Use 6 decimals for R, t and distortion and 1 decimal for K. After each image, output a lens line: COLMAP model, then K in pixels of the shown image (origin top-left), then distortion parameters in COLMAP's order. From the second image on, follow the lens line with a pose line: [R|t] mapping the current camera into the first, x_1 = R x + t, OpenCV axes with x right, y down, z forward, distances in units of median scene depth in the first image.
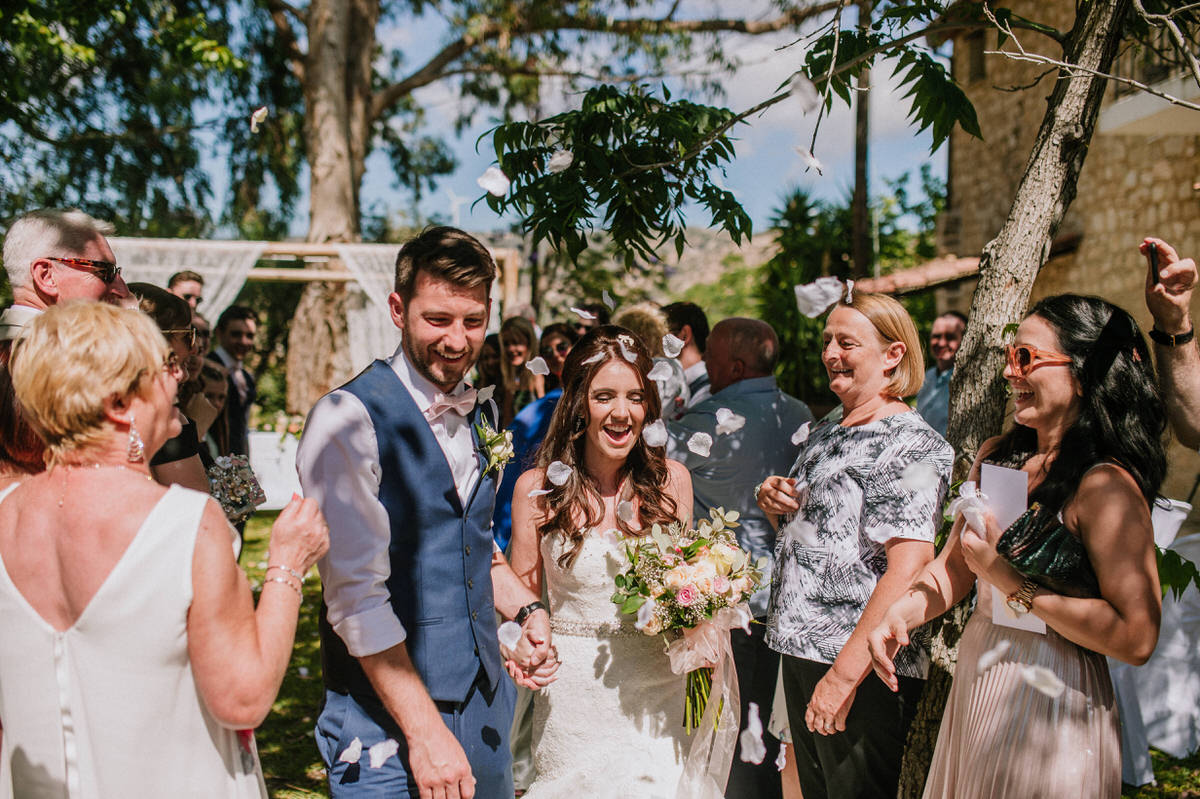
lens RADIAL K [[1220.8, 0, 600.0], [0, 1220.8, 399.5], [0, 0, 1]] dist [-0.005804, -0.000899]
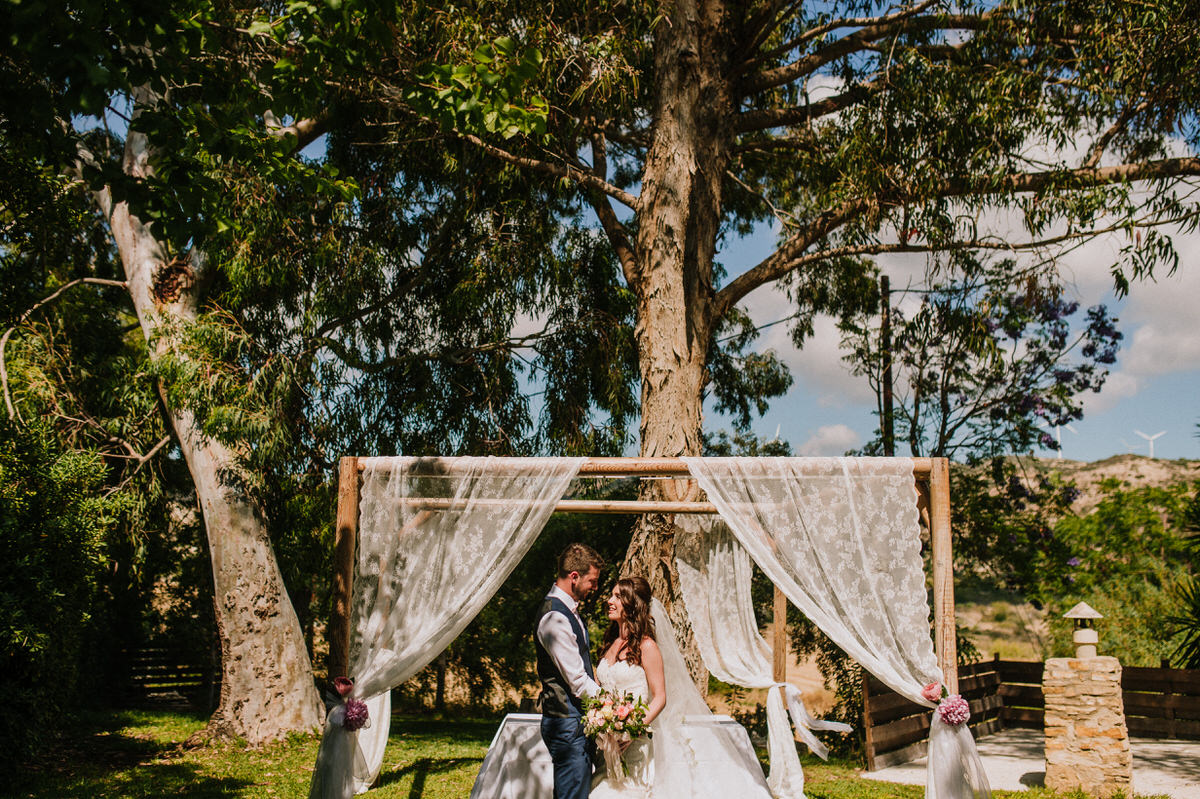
lens RADIAL K [[1212.7, 0, 600.0], [0, 1212.7, 399.5], [0, 0, 1]] dist [0.002527, 0.000410]
pose [[0.968116, -0.047086, -0.246035, -0.047167], [0.000083, 0.982235, -0.187655, -0.015360], [0.250501, 0.181651, 0.950922, 0.159338]]
